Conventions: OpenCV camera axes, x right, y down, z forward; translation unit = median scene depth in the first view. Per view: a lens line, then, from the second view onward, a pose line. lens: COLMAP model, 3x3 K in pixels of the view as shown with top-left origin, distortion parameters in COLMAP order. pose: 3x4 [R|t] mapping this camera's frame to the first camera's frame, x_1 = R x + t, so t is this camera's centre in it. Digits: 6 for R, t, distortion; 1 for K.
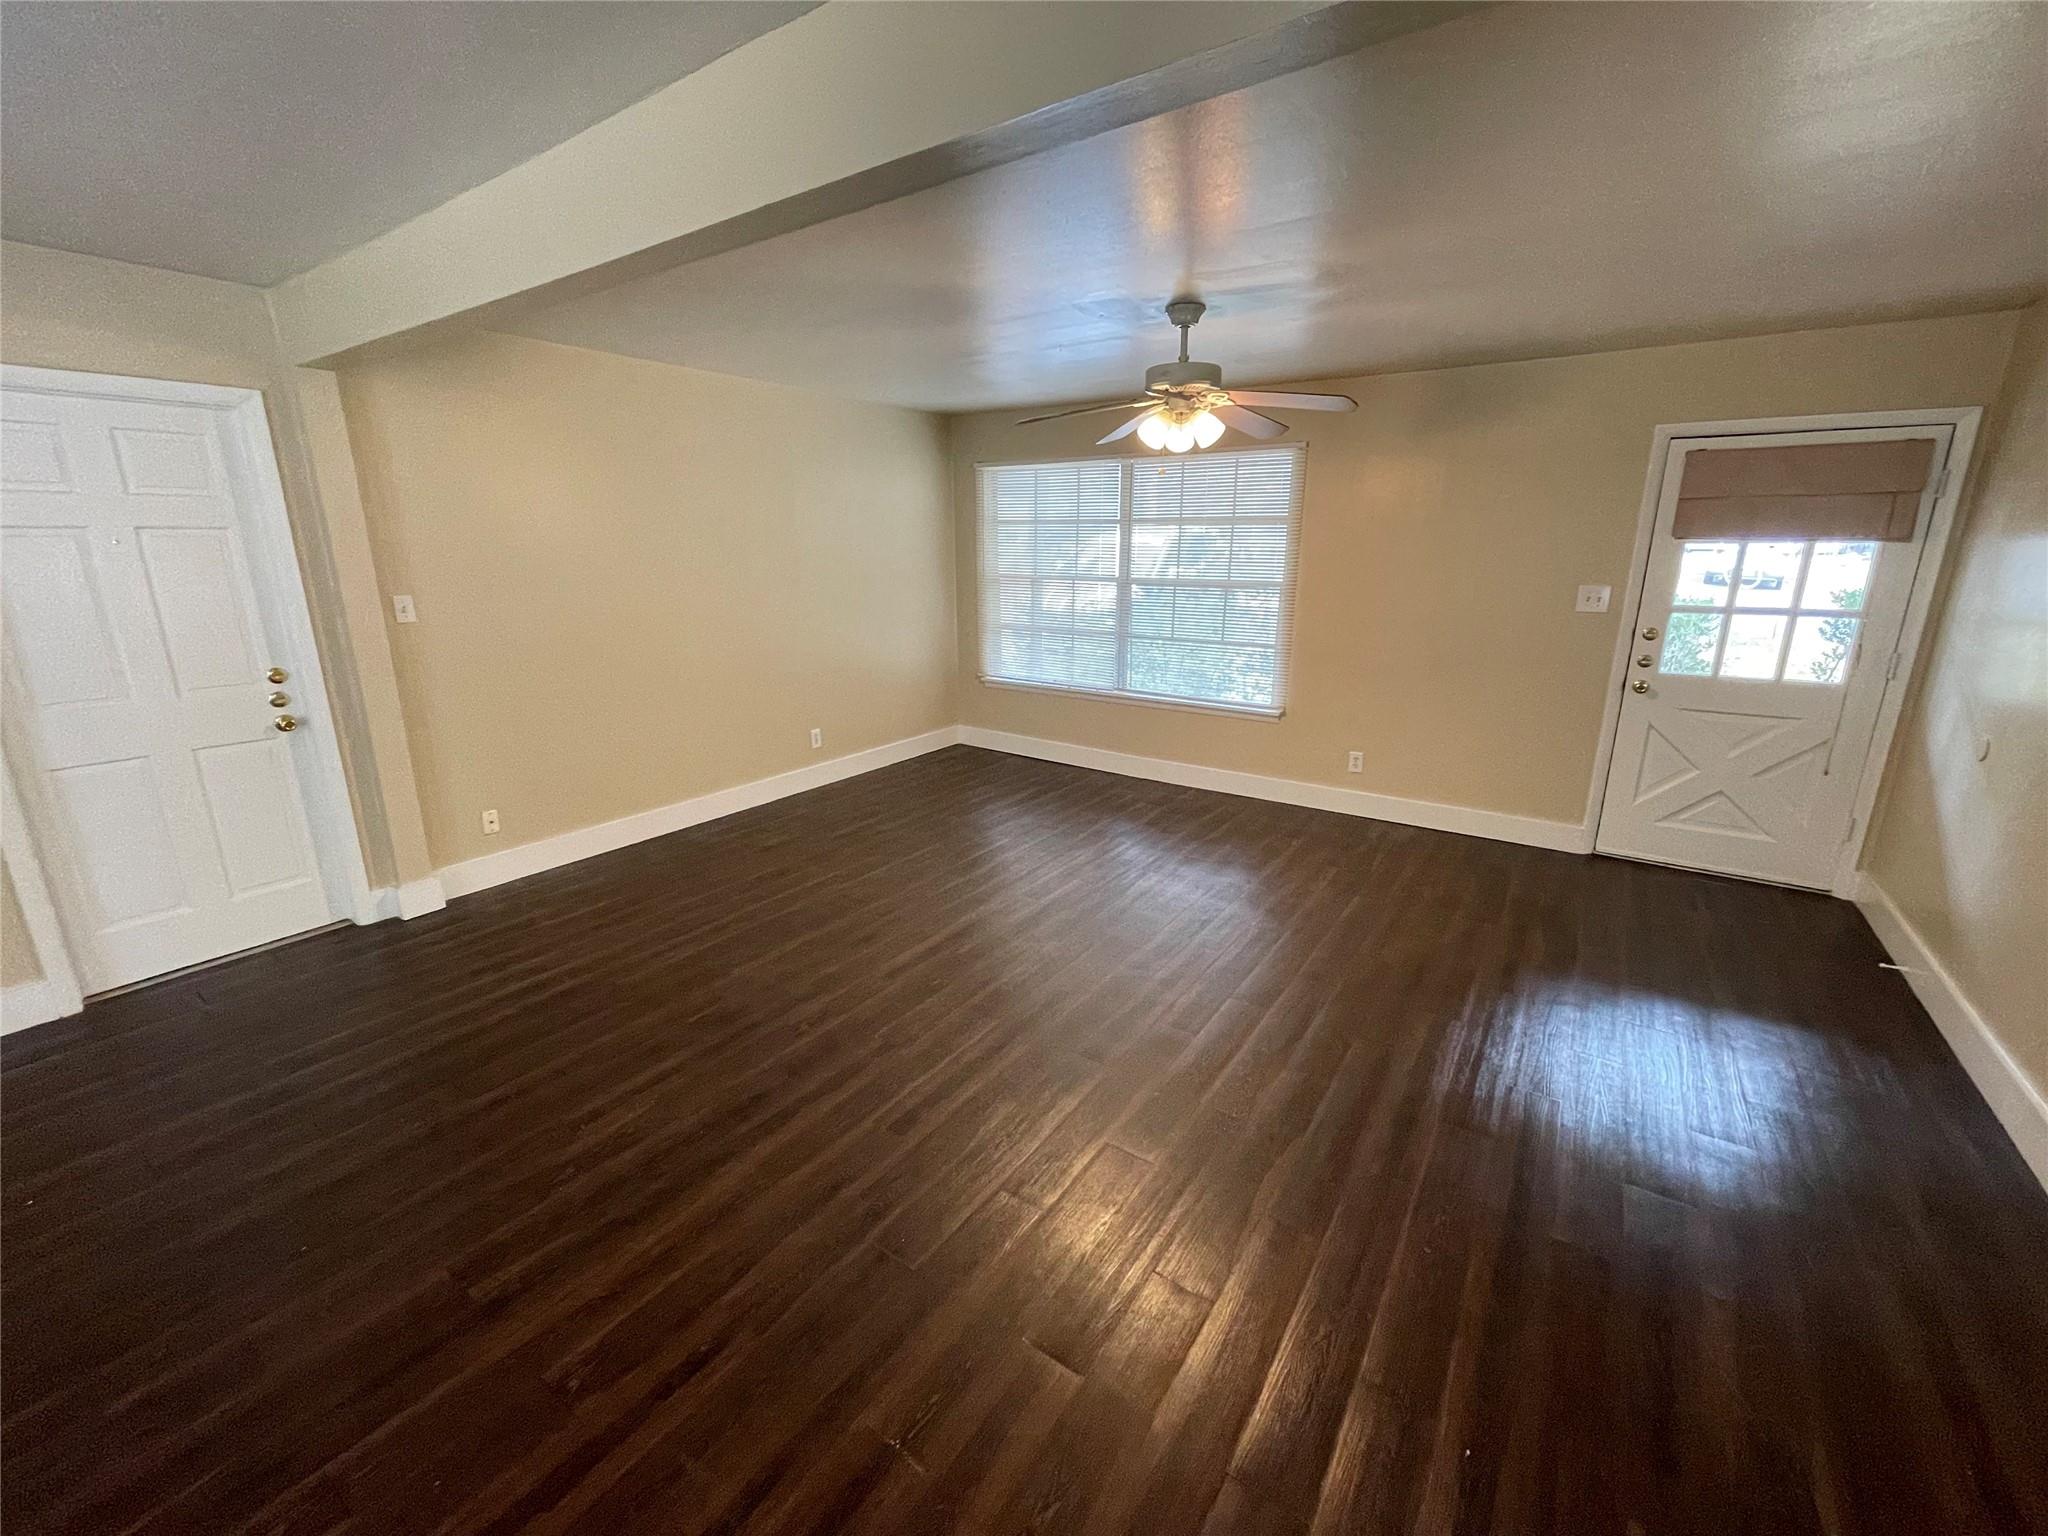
lens RADIAL K [[827.1, 0, 1020.4], [0, 827.1, 762.8], [0, 0, 1]] dist [-0.002640, 0.000798]
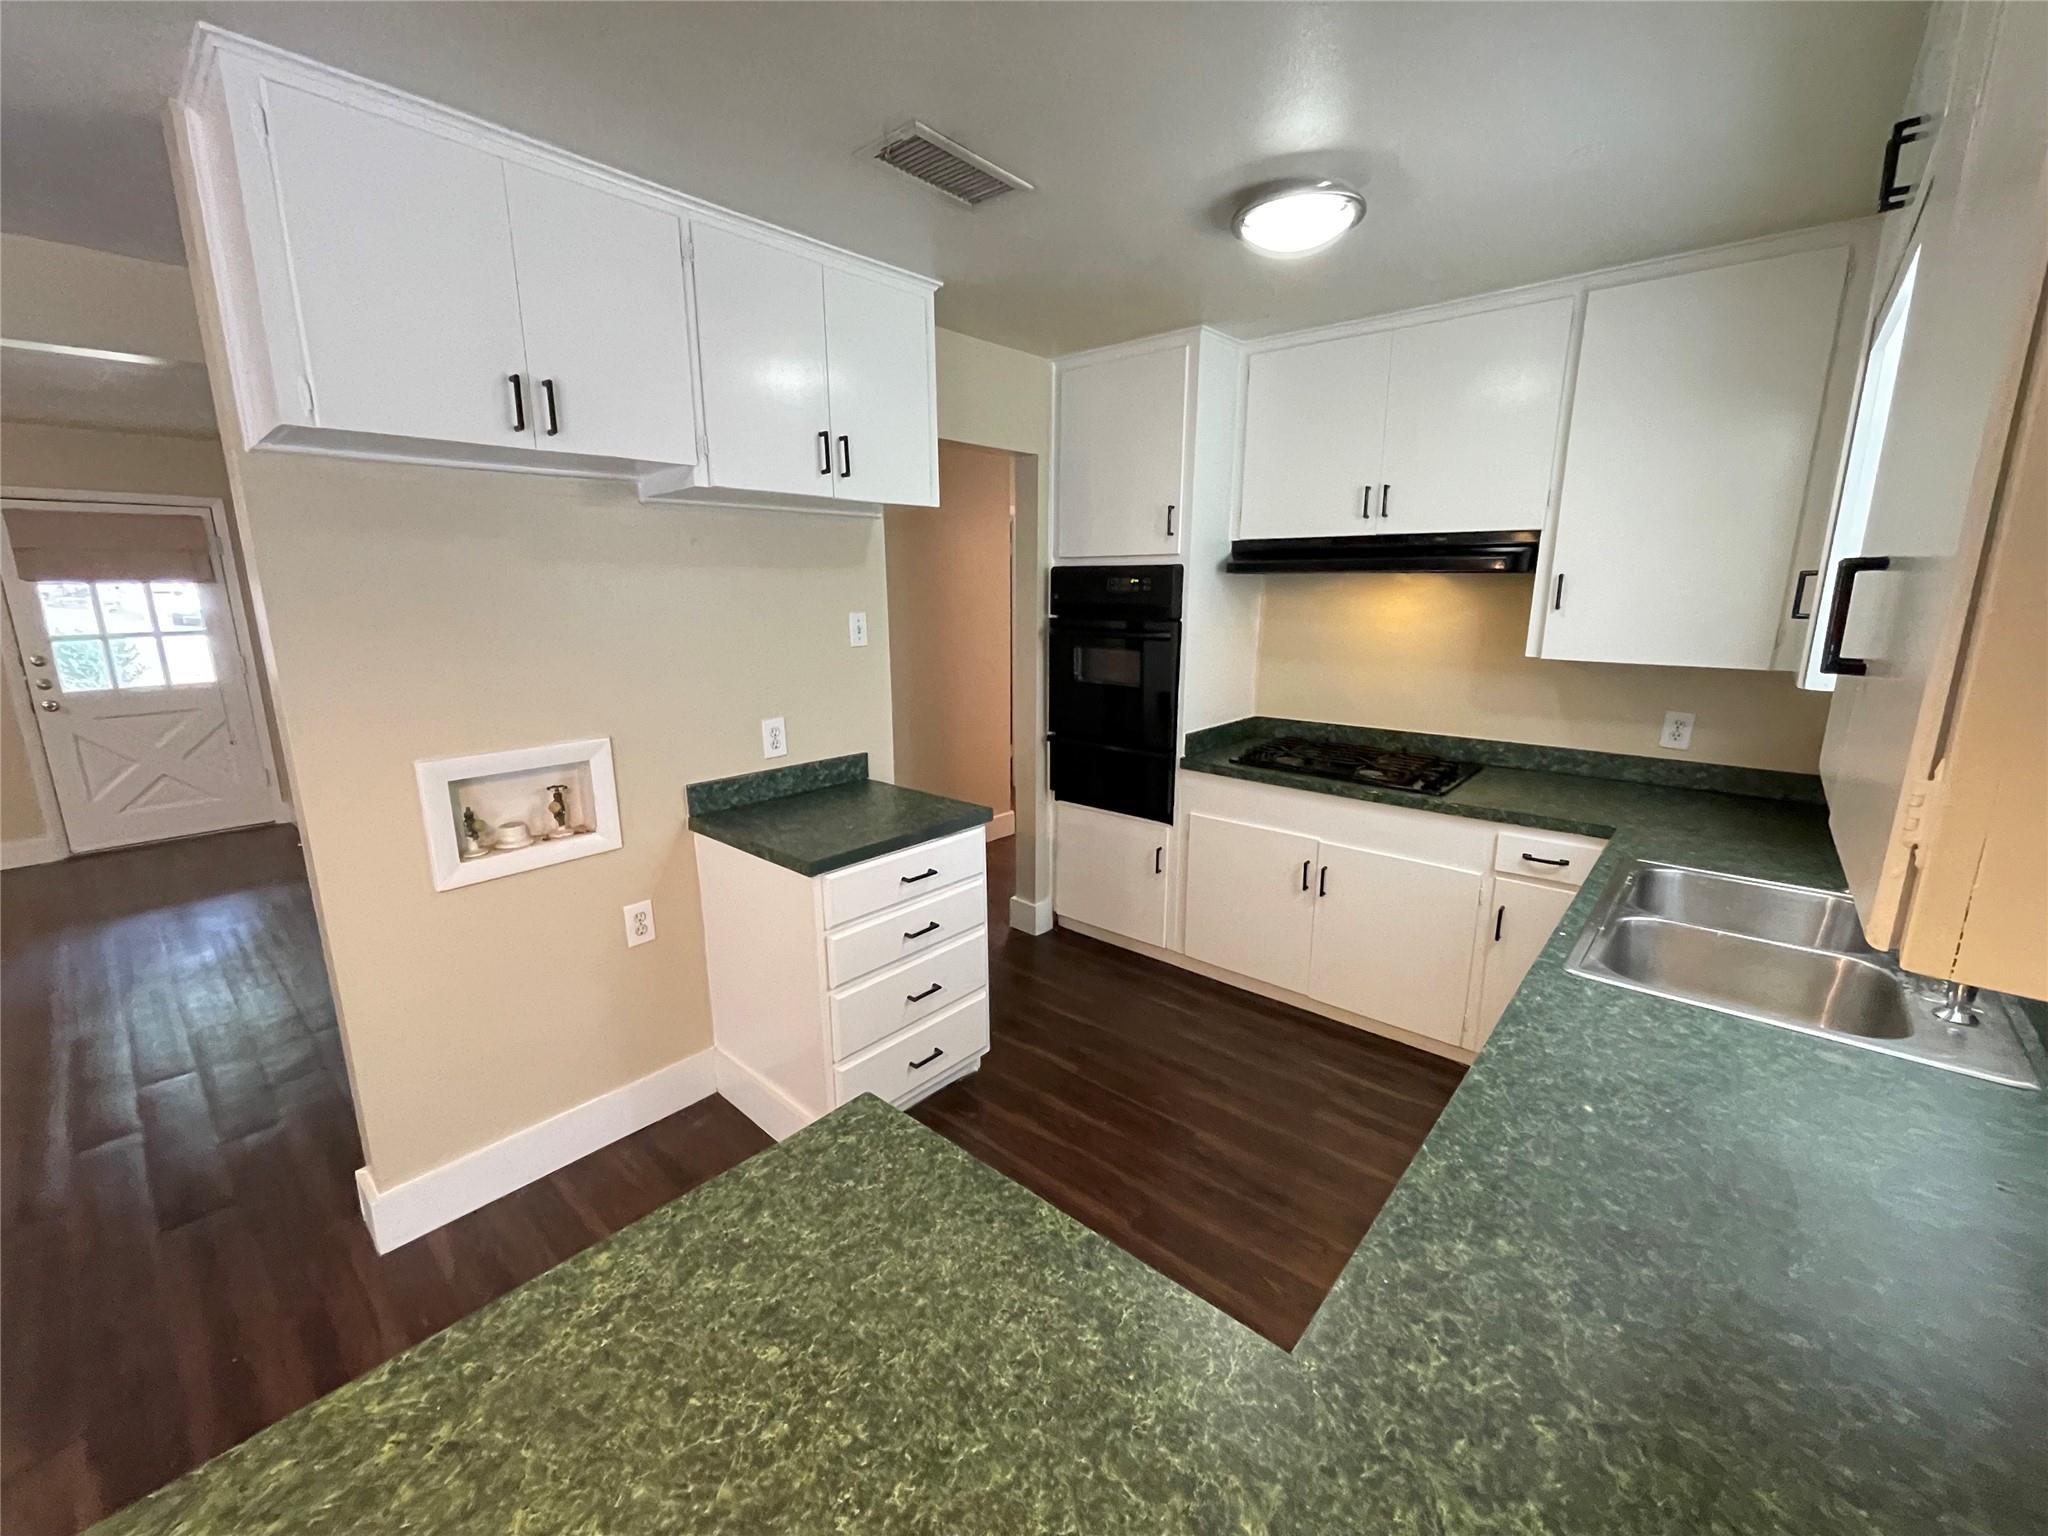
lens RADIAL K [[827.1, 0, 1025.4], [0, 827.1, 757.9], [0, 0, 1]] dist [-0.002640, 0.000798]
pose [[0.110516, -0.205637, 0.972368, -0.260307], [0.256083, 0.951219, 0.172059, 0.137683], [-0.960316, 0.229992, 0.157785, -0.519385]]
